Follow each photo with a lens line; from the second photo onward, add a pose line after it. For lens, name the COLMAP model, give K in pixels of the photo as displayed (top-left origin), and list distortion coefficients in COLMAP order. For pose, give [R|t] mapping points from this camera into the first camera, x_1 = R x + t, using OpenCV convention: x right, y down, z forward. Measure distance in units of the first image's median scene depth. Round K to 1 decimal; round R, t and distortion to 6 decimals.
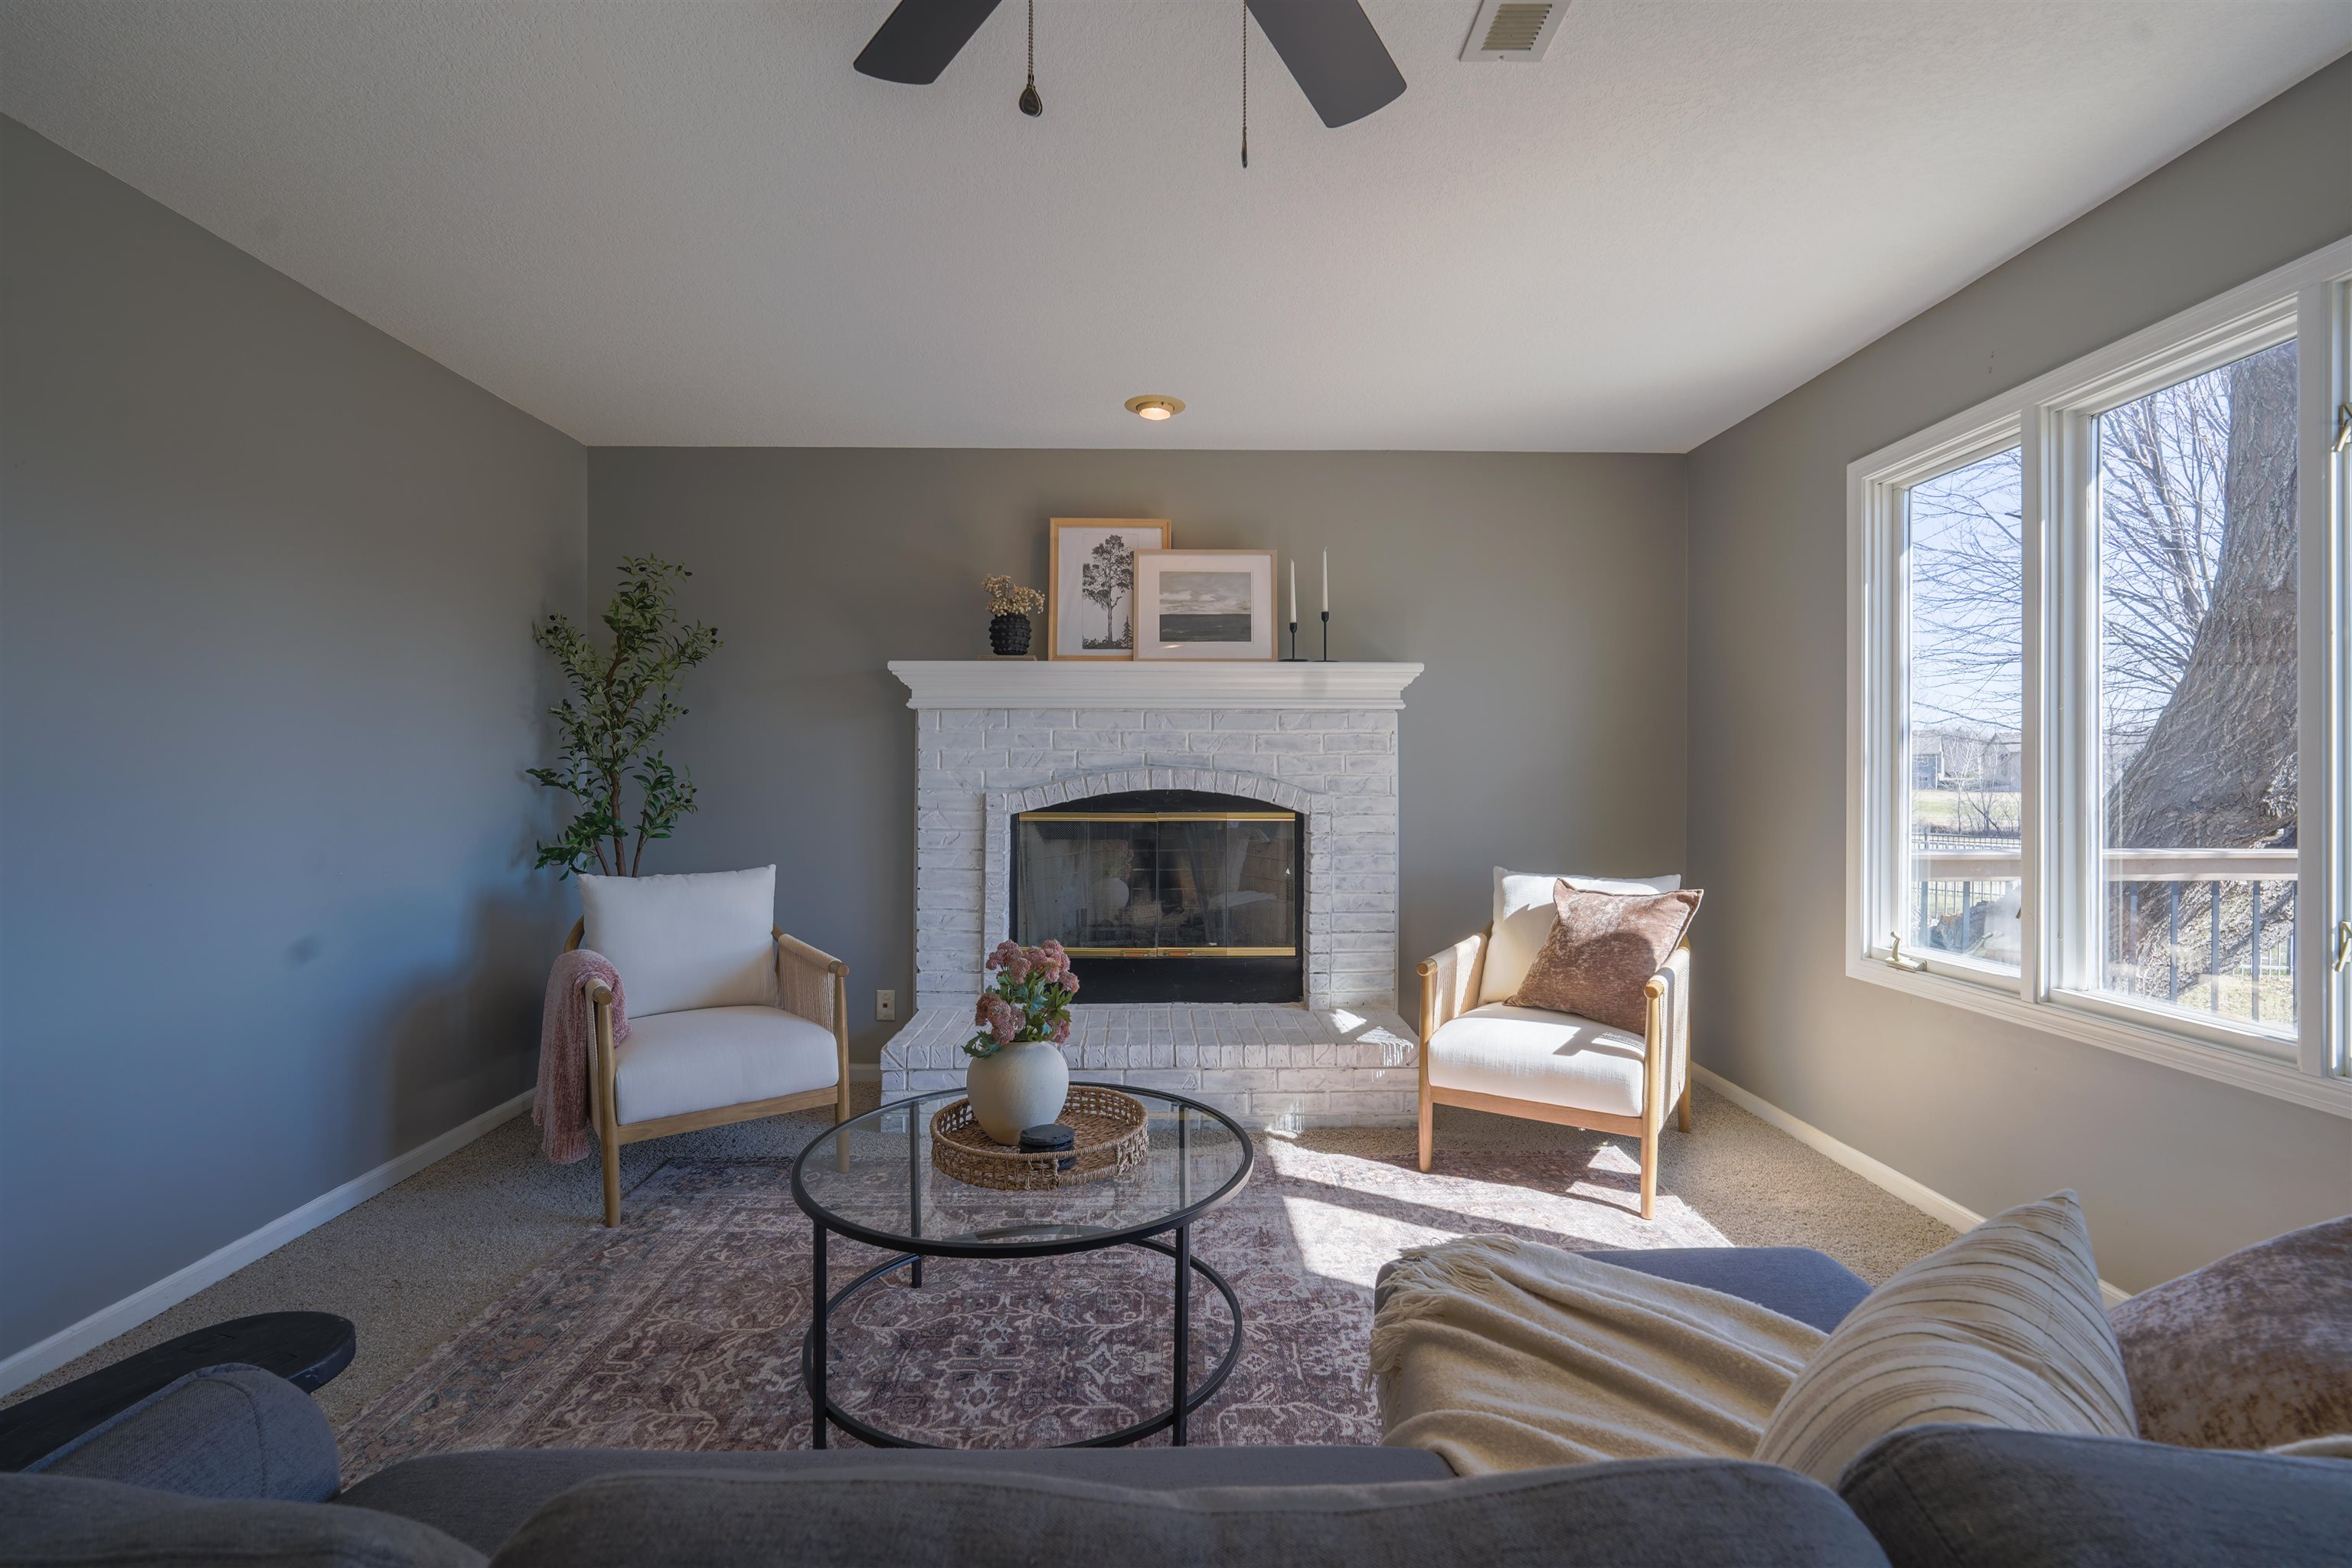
lens RADIAL K [[1052.9, 0, 1190.5], [0, 1052.9, 780.0], [0, 0, 1]] dist [-0.014928, 0.003050]
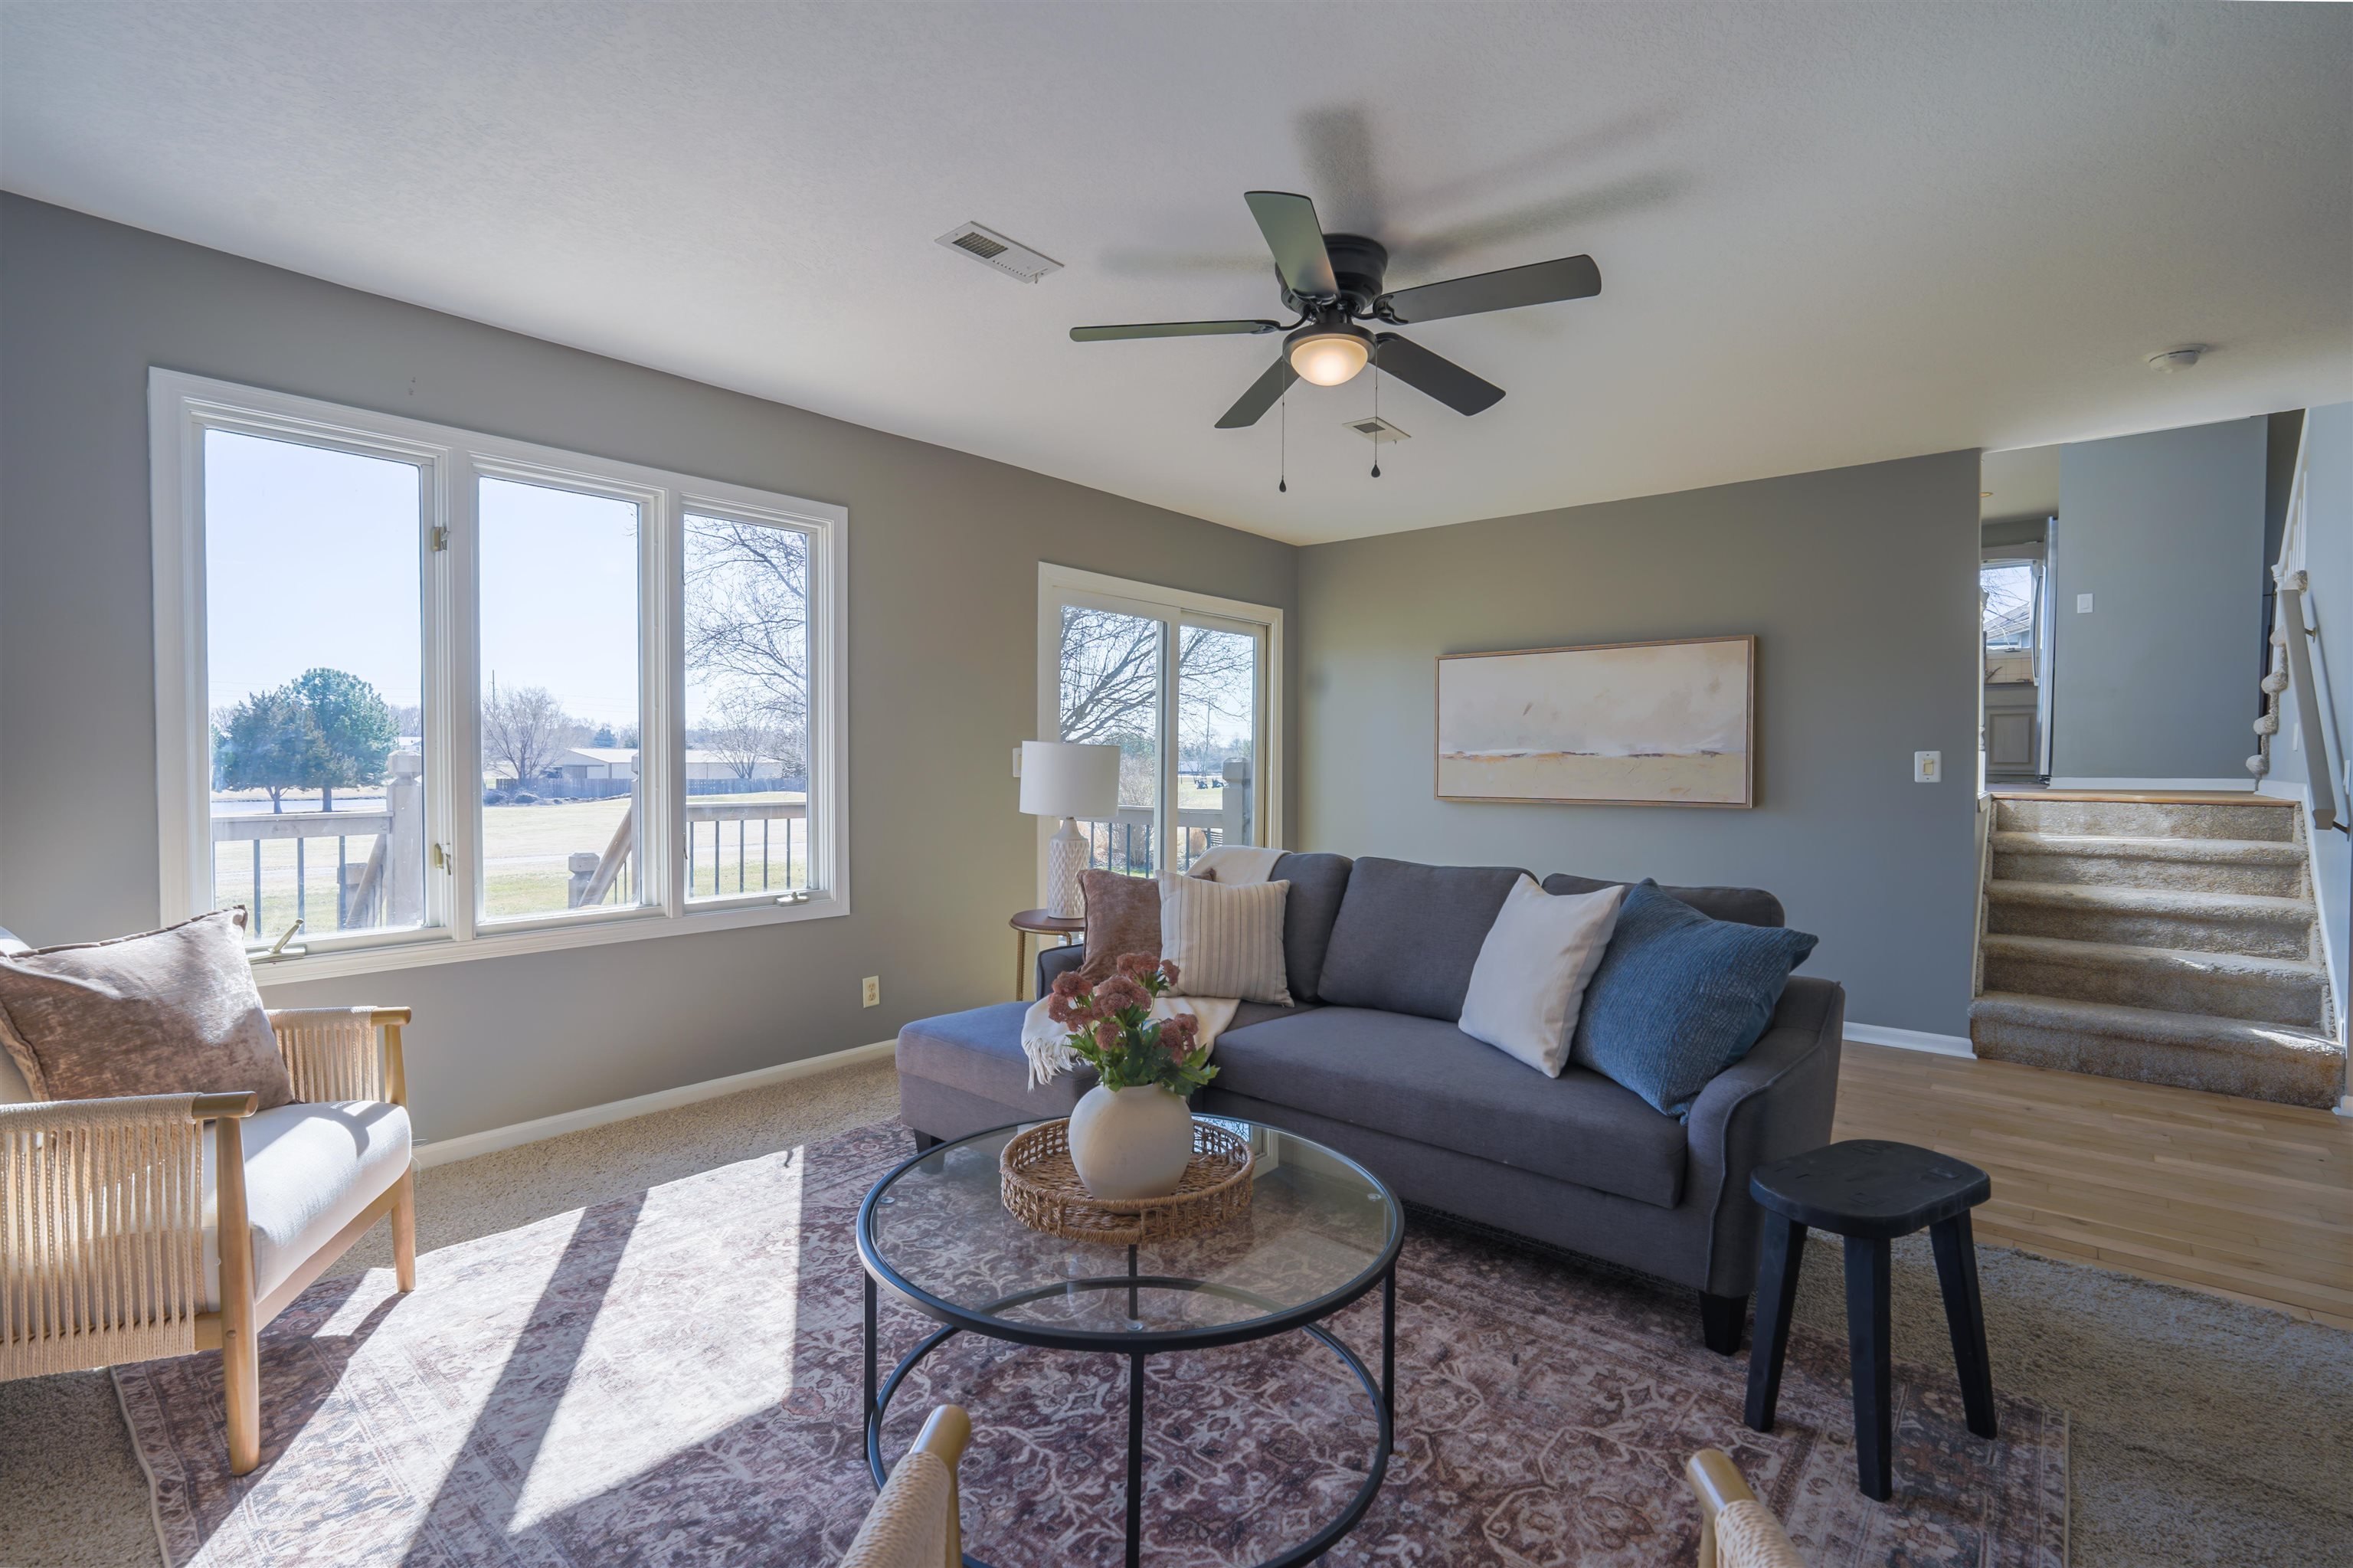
lens RADIAL K [[1053.4, 0, 1170.0], [0, 1053.4, 773.7], [0, 0, 1]] dist [-0.014928, 0.003050]
pose [[-0.736452, -0.011690, 0.676388, -0.416039], [-0.002467, 0.999890, 0.014595, -0.001099], [-0.676485, 0.009080, -0.736400, 0.895706]]
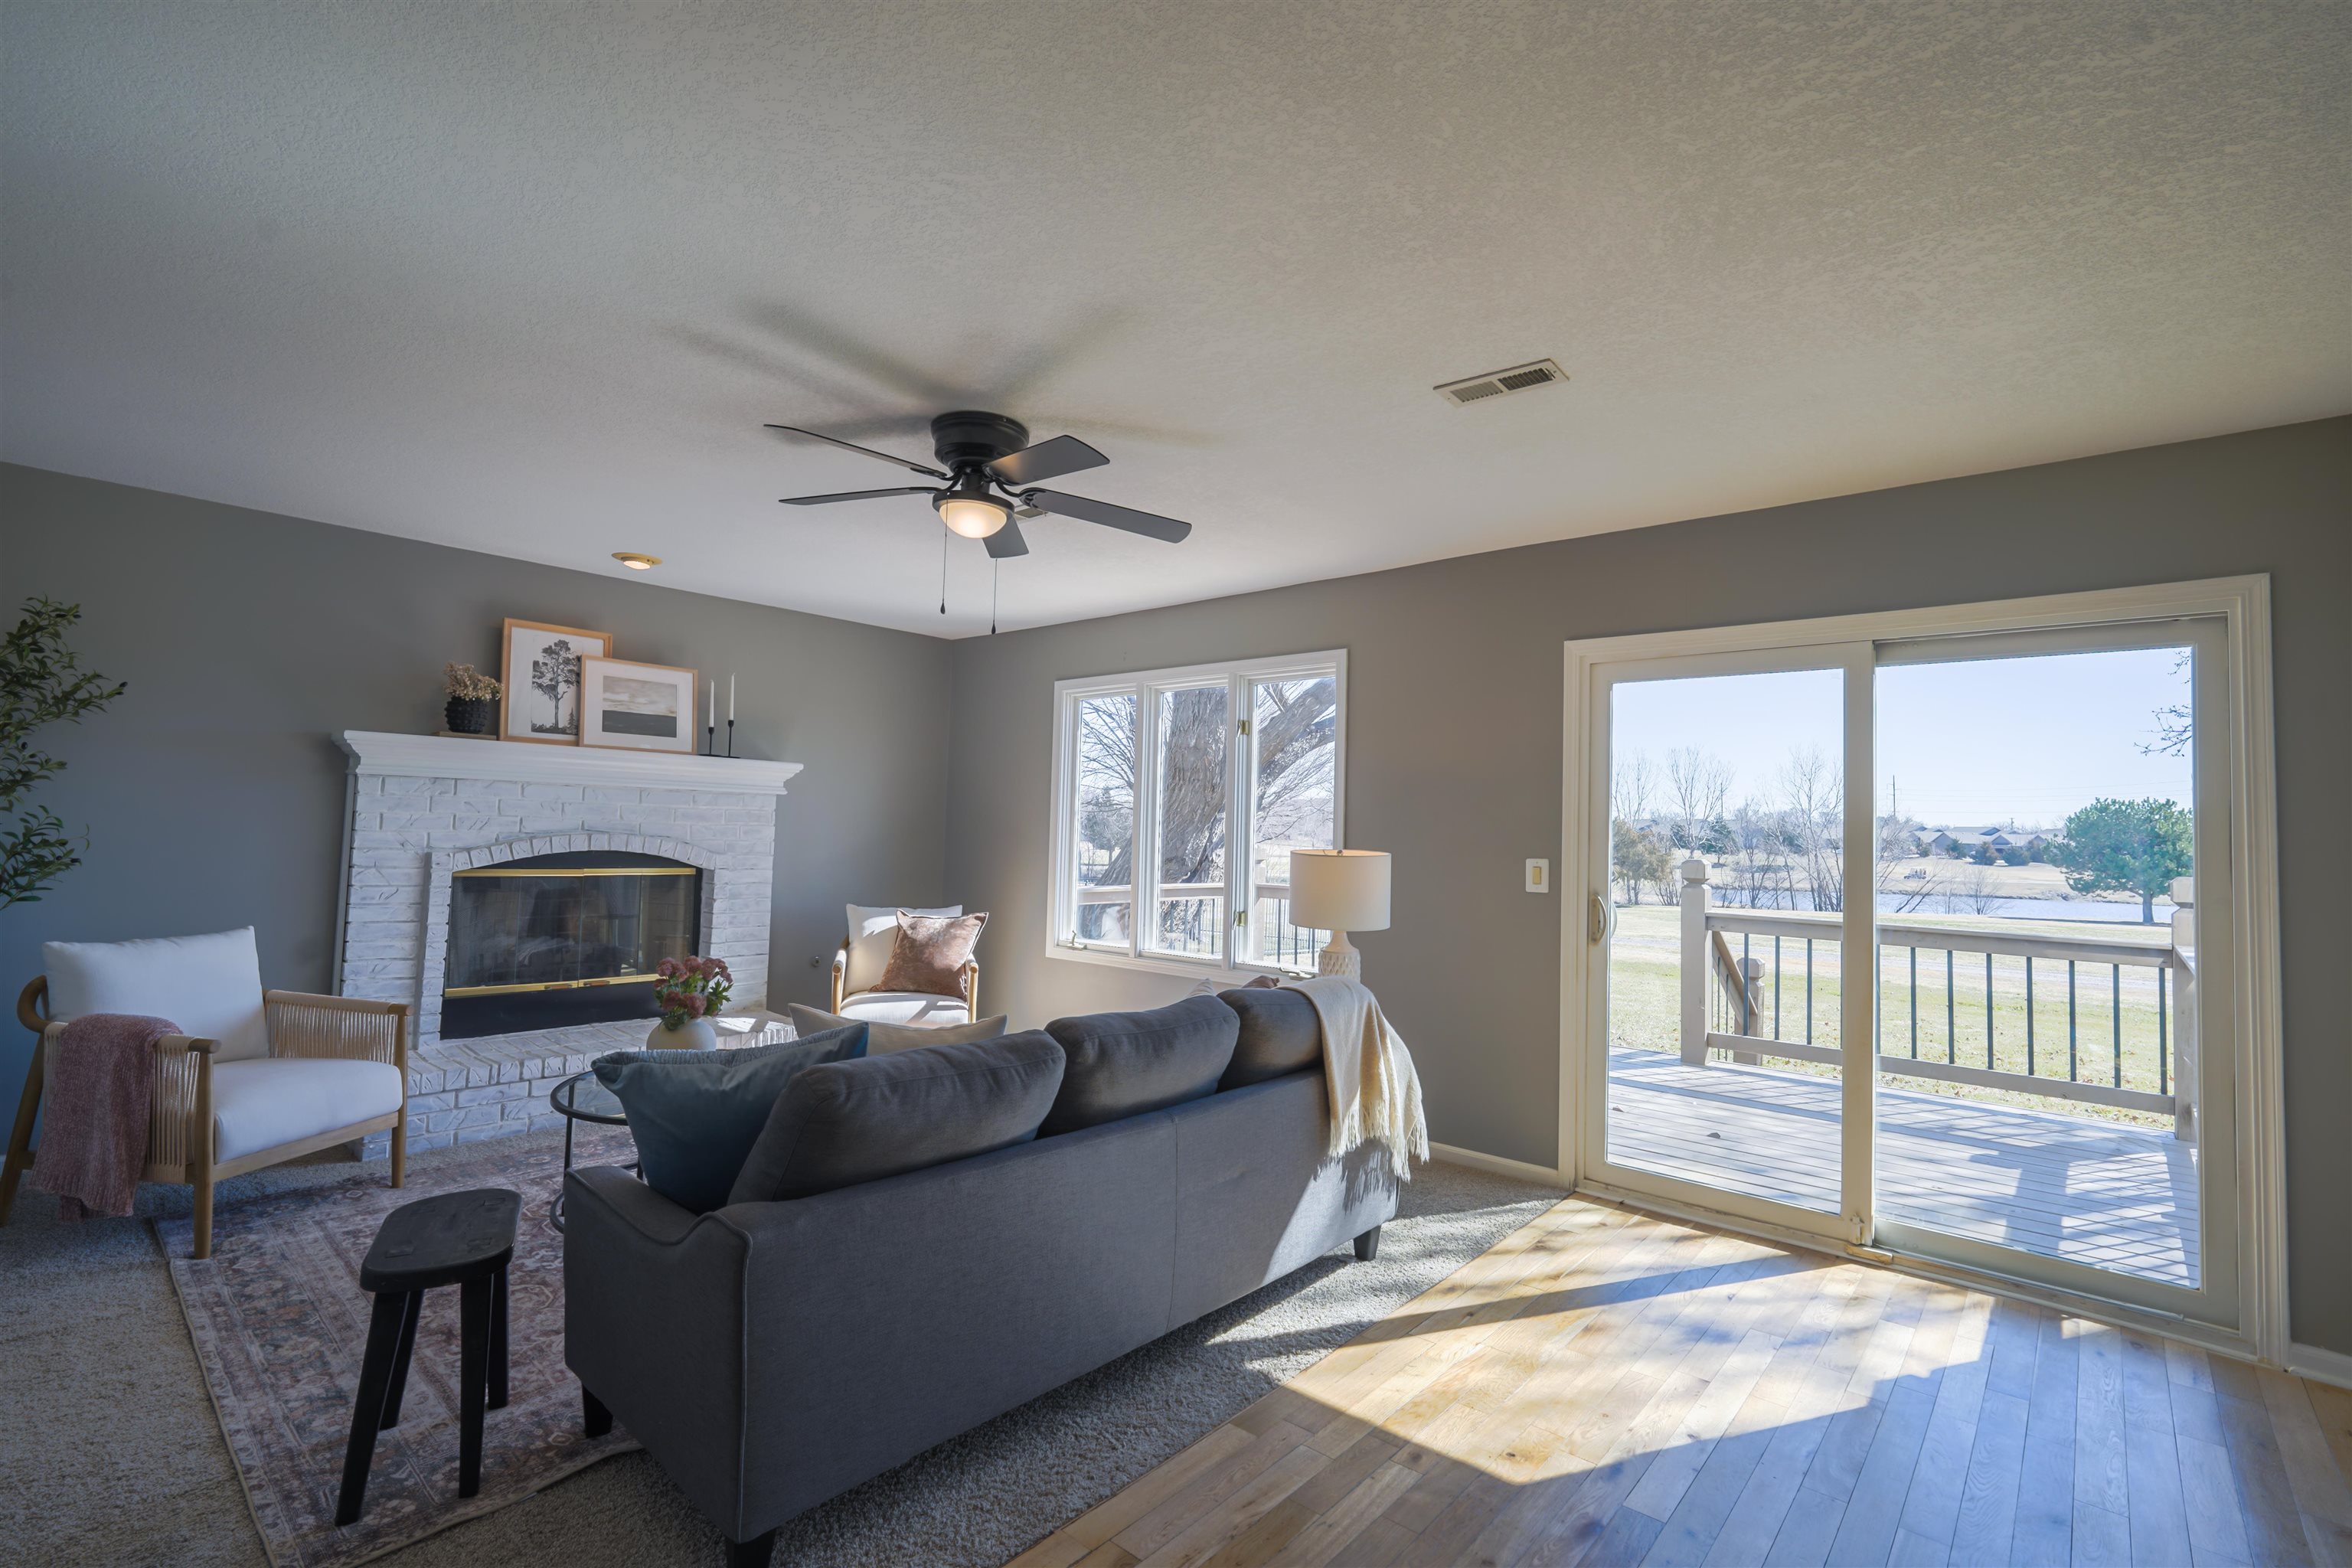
lens RADIAL K [[1052.9, 0, 1186.7], [0, 1052.9, 778.6], [0, 0, 1]] dist [-0.014928, 0.003050]
pose [[0.668378, 0.056223, 0.741694, -0.485261], [-0.027051, 0.998317, -0.051299, -0.031055], [-0.743330, 0.014224, 0.668774, -0.347594]]
